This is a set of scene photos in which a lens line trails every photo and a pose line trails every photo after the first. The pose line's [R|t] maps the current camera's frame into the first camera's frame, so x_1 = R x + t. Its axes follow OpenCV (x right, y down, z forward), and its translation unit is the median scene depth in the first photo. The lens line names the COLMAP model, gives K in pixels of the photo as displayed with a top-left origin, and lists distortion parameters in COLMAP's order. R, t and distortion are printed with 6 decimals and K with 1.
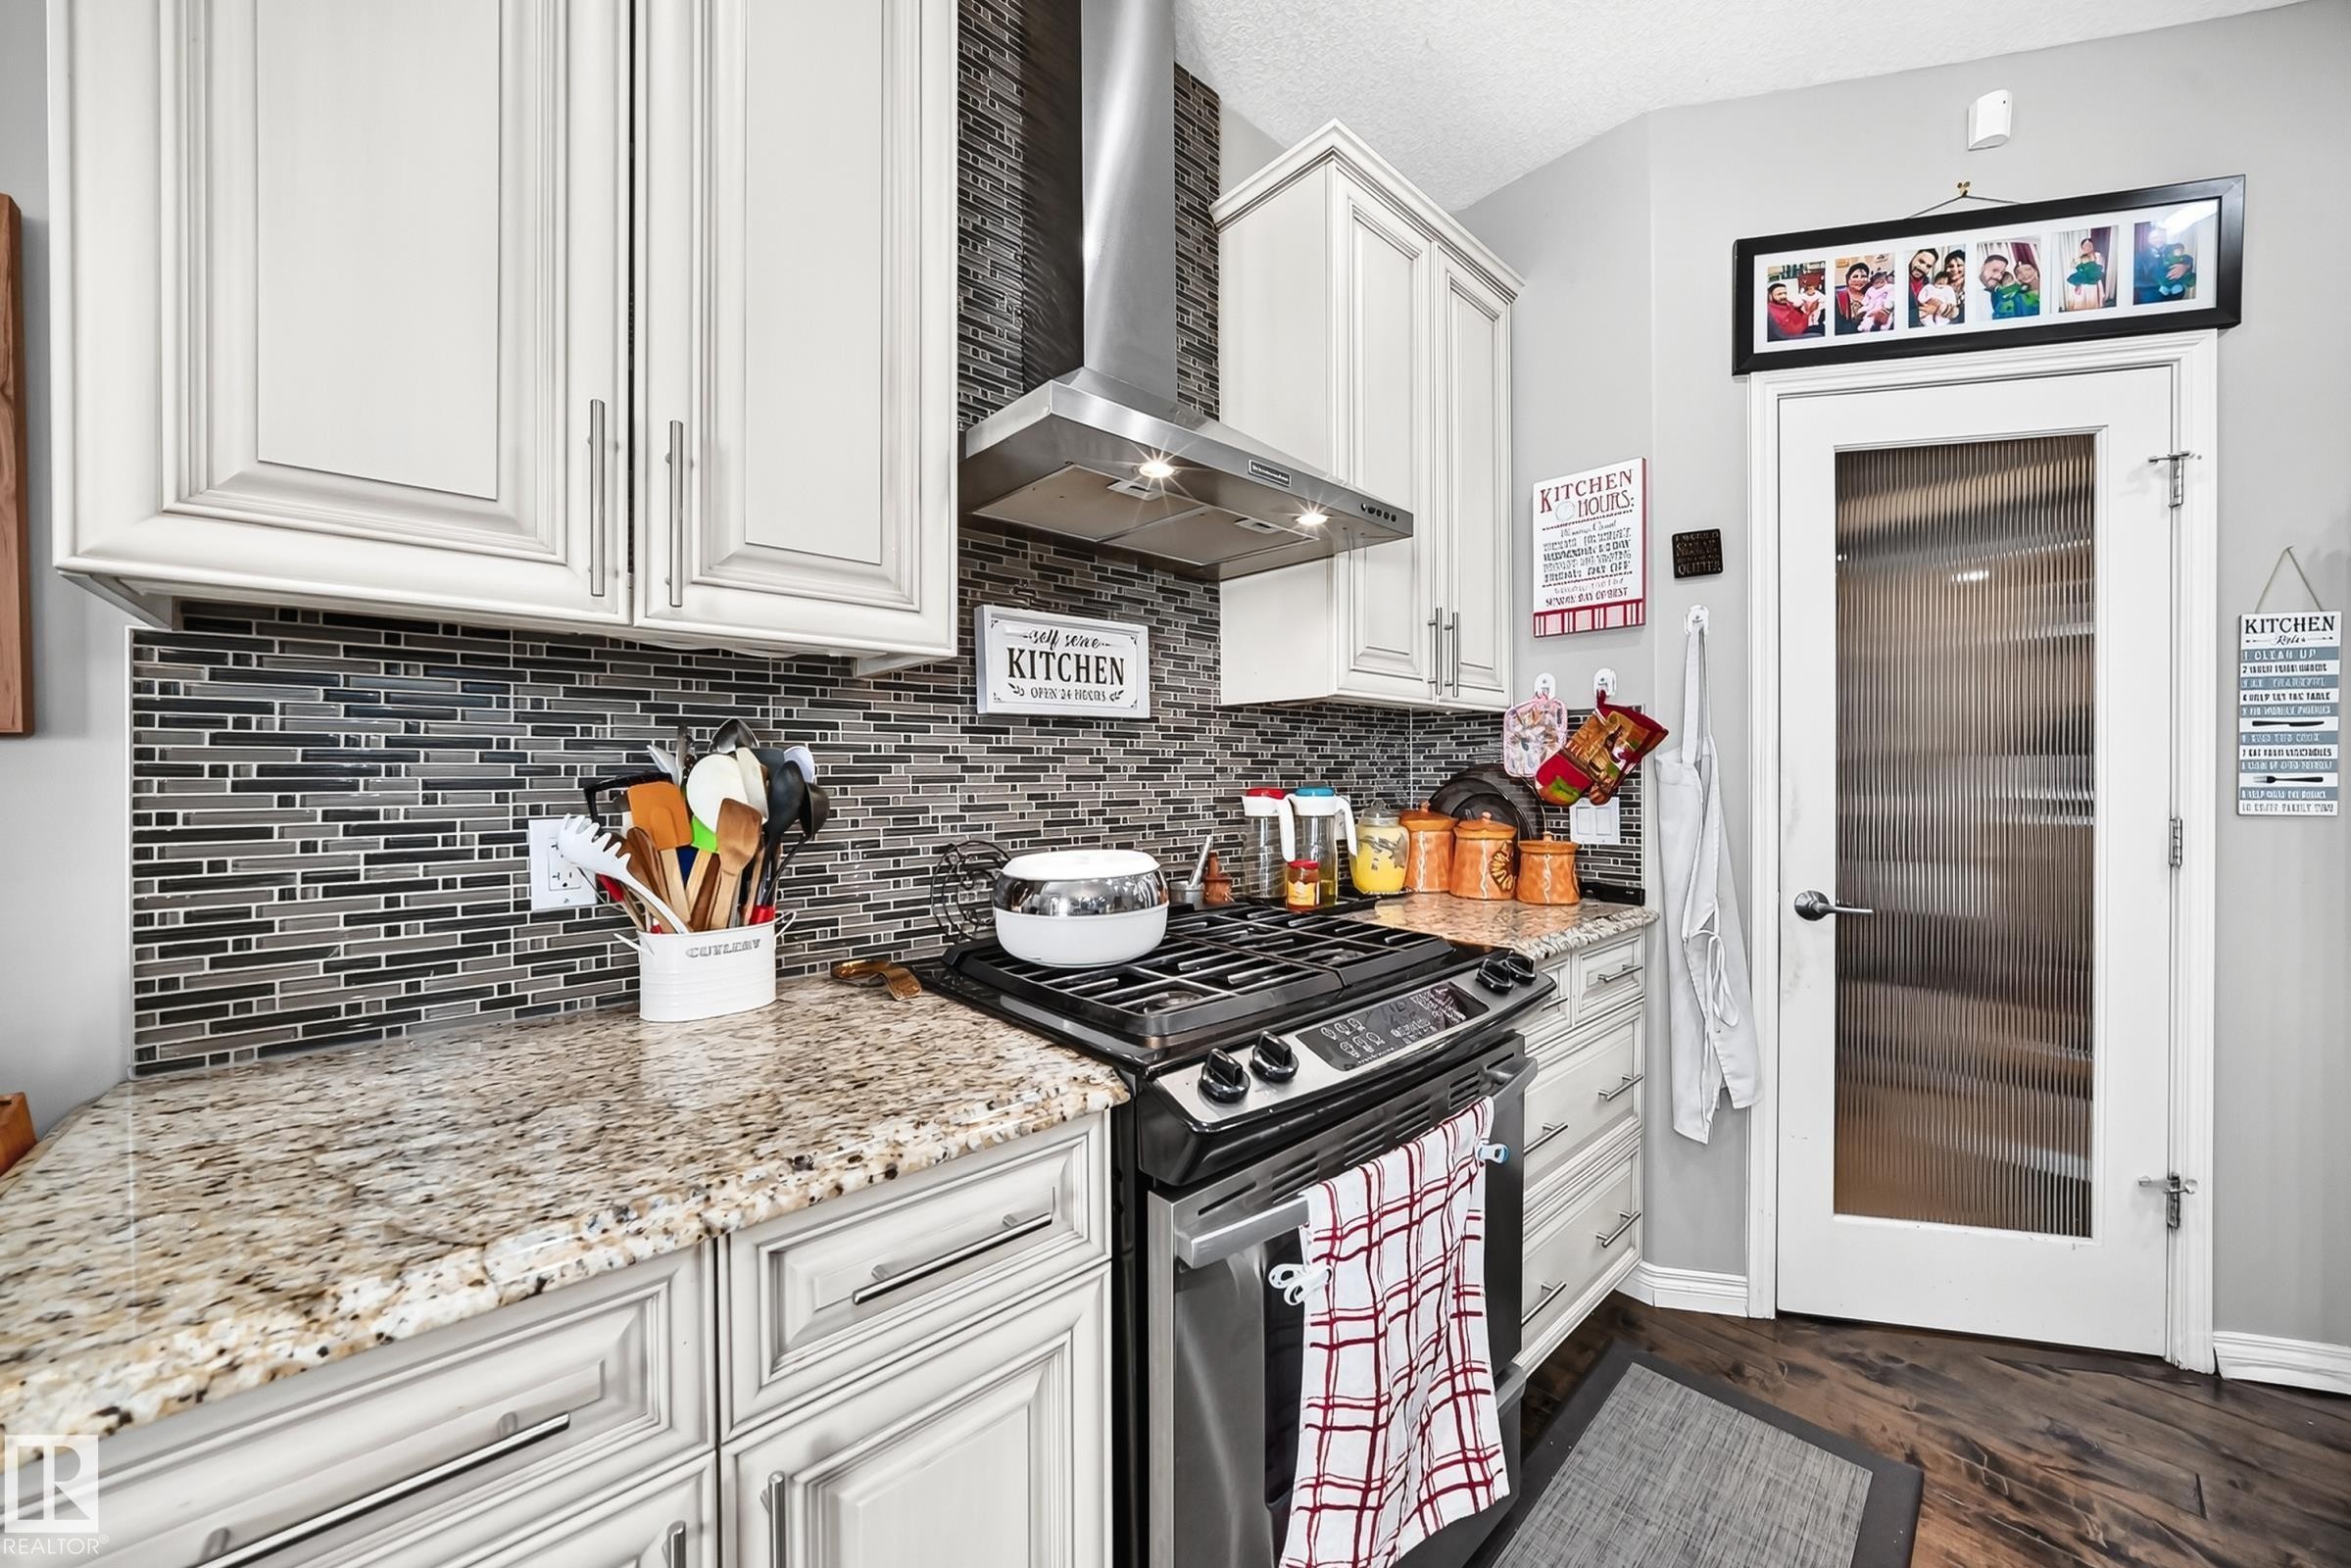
lens RADIAL K [[850.0, 0, 1177.3], [0, 850.0, 778.1], [0, 0, 1]] dist [-0.018030, 0.004139]
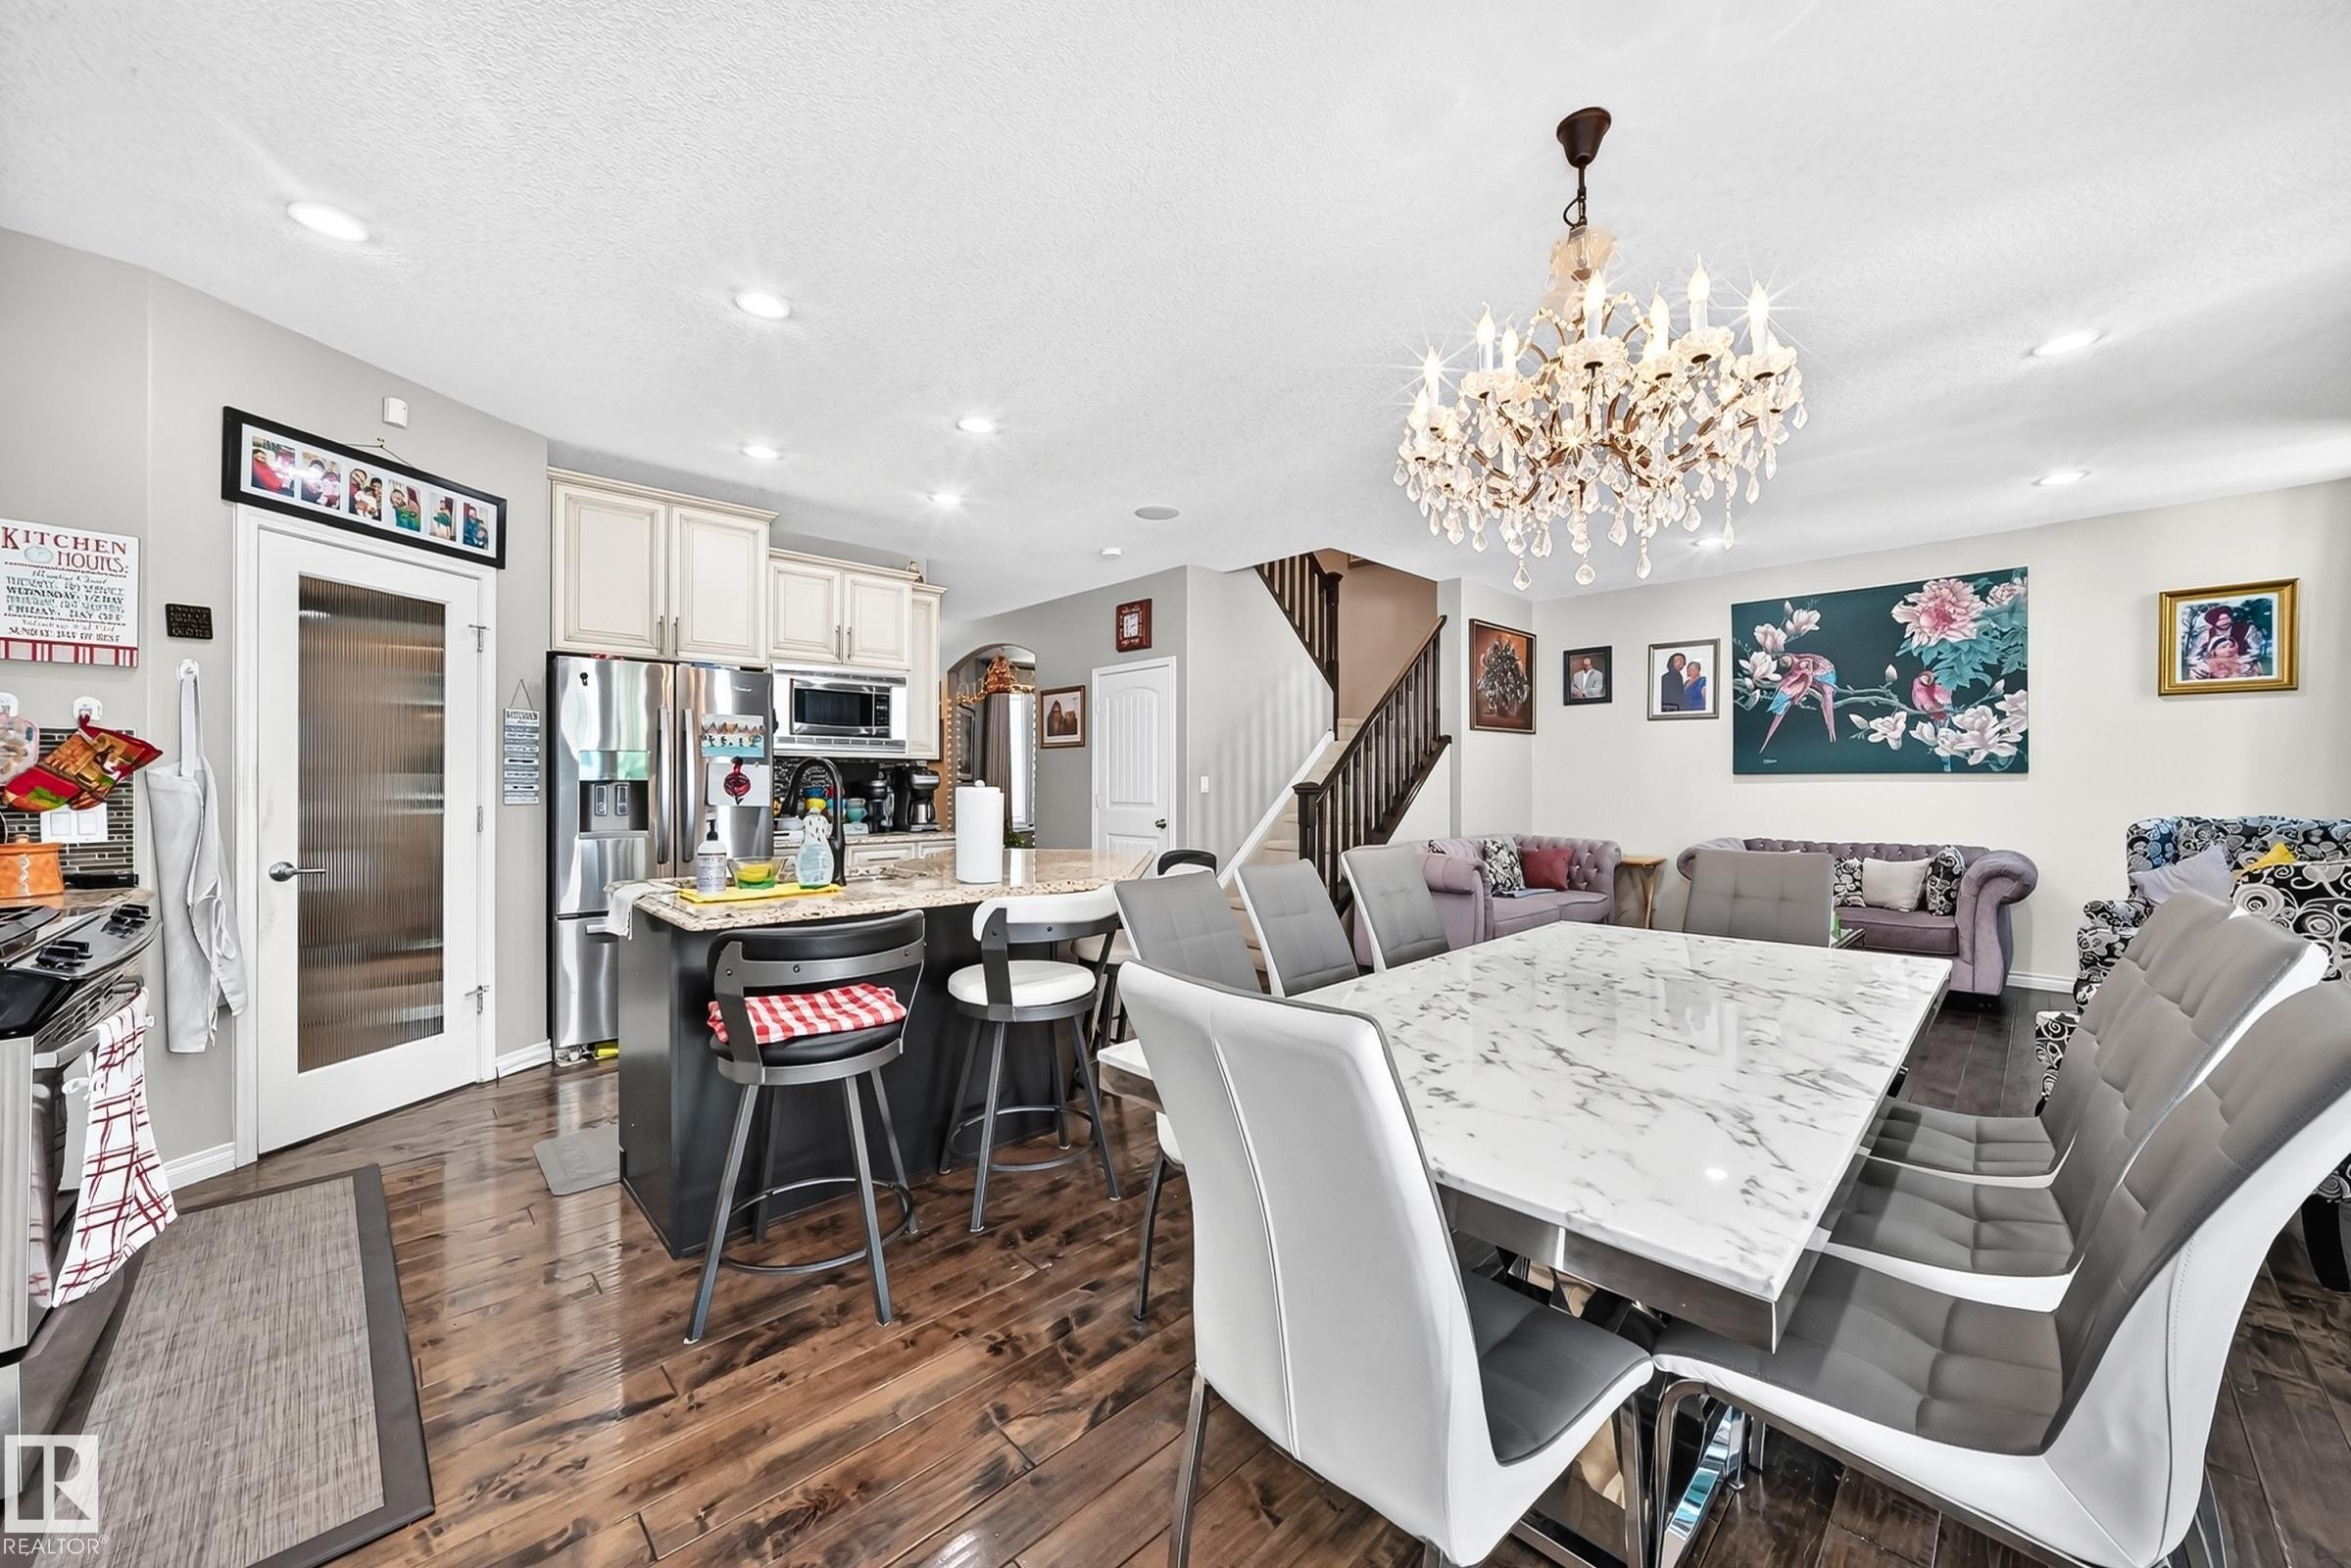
lens RADIAL K [[850.0, 0, 1179.6], [0, 850.0, 780.6], [0, 0, 1]] dist [-0.018030, 0.004139]
pose [[-0.026260, 0.004699, 0.999644, -0.824803], [0.004074, 0.999981, -0.004594, 0.001728], [-0.999647, 0.003952, -0.026278, -0.595489]]
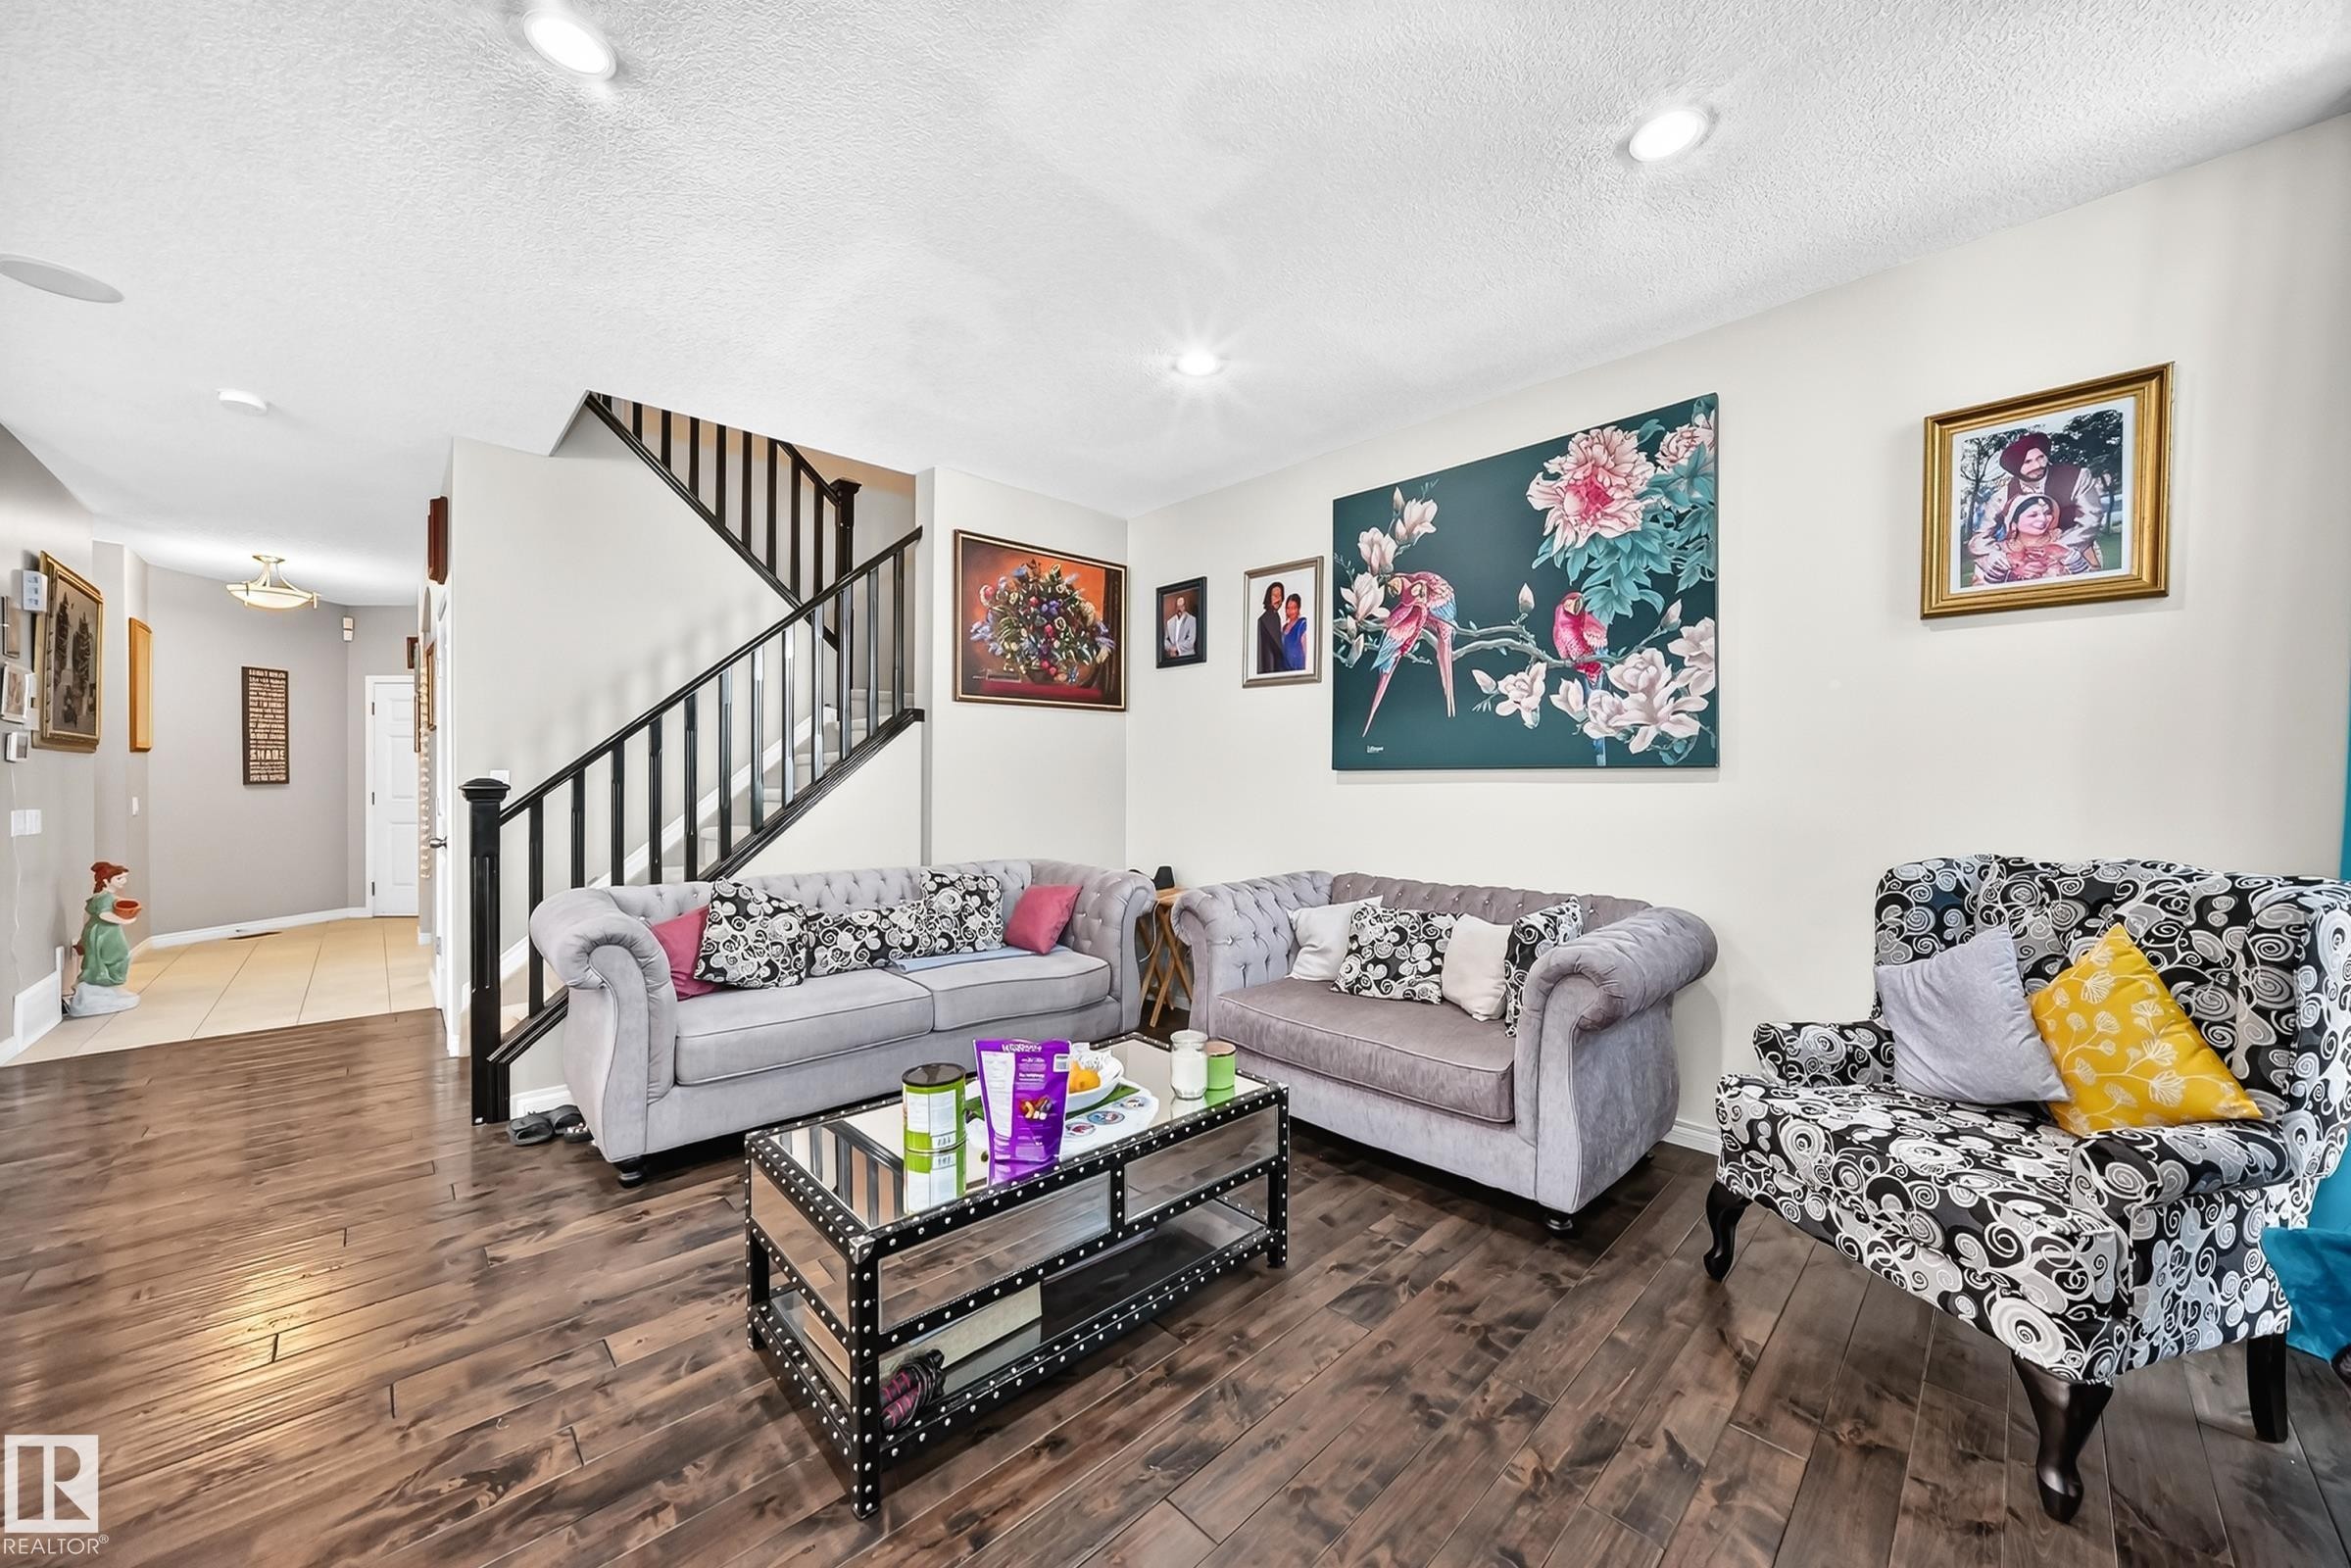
lens RADIAL K [[850.0, 0, 1191.6], [0, 850.0, 788.4], [0, 0, 1]] dist [-0.018030, 0.004139]
pose [[-0.040202, -0.003233, 0.999186, 0.514266], [-0.000485, 0.999995, 0.003216, 0.008489], [-0.999191, -0.000356, -0.040203, -2.678403]]
